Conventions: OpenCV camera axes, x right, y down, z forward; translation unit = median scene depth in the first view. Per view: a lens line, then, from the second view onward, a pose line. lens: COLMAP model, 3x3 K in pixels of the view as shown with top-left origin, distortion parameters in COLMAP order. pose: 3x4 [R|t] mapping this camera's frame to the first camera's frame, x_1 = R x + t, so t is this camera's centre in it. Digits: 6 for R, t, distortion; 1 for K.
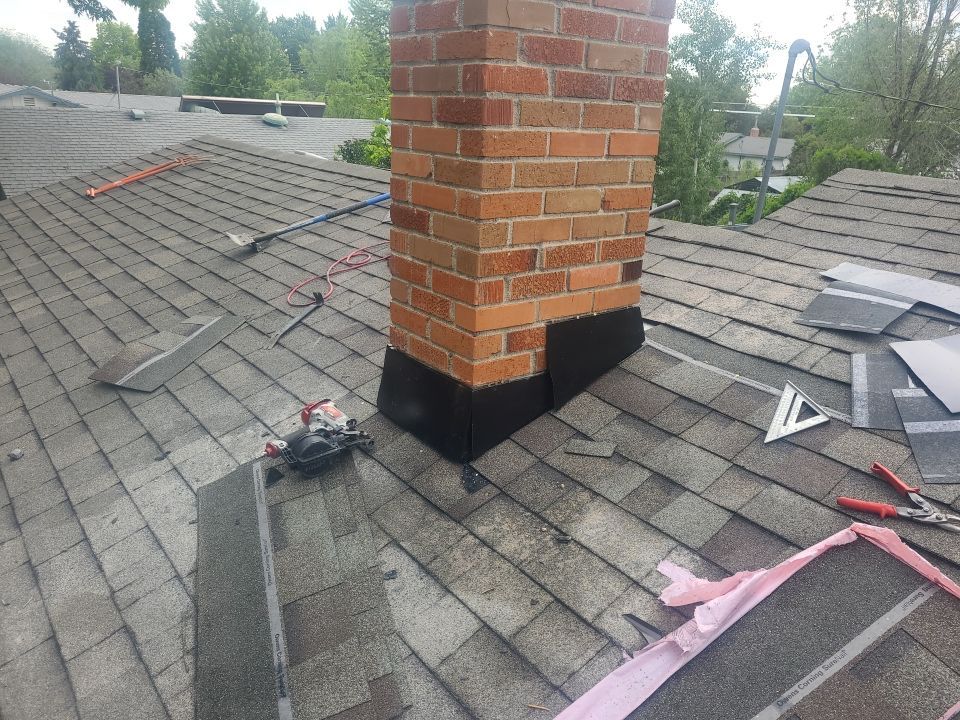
lens RADIAL K [[739.0, 0, 479.7], [0, 739.0, 351.8], [0, 0, 1]] dist [0.006914, 0.001798]
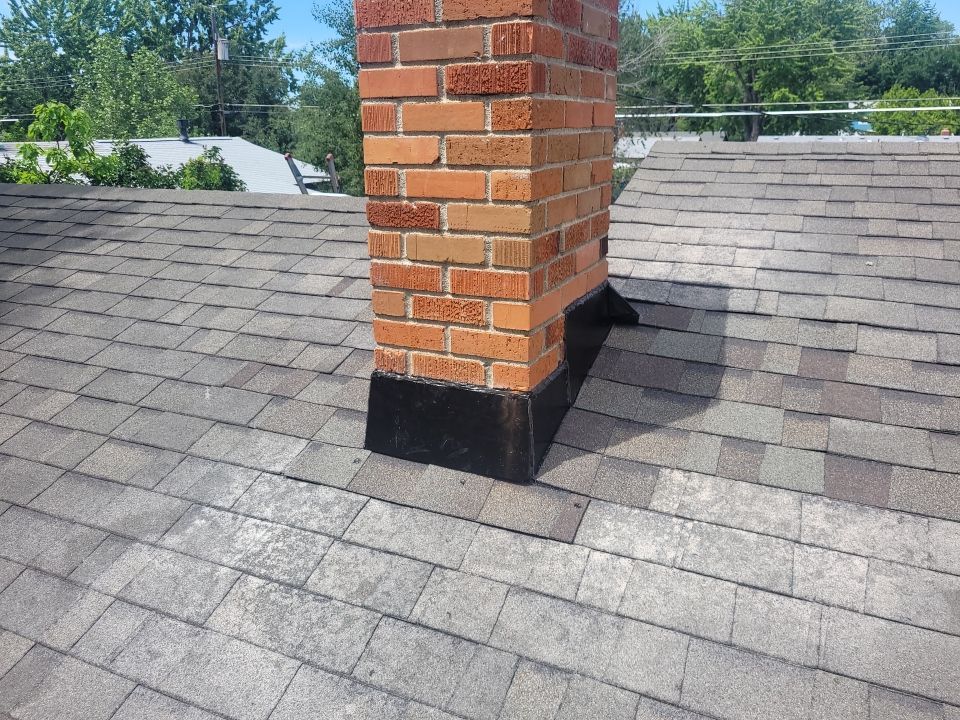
lens RADIAL K [[746.1, 0, 480.0], [0, 746.1, 360.0], [0, 0, 1]] dist [0.000618, 0.000774]
pose [[0.885103, -0.191330, 0.424246, -0.421349], [0.193870, 0.980305, 0.037635, -0.035468], [-0.423091, 0.048937, 0.904764, 0.207868]]
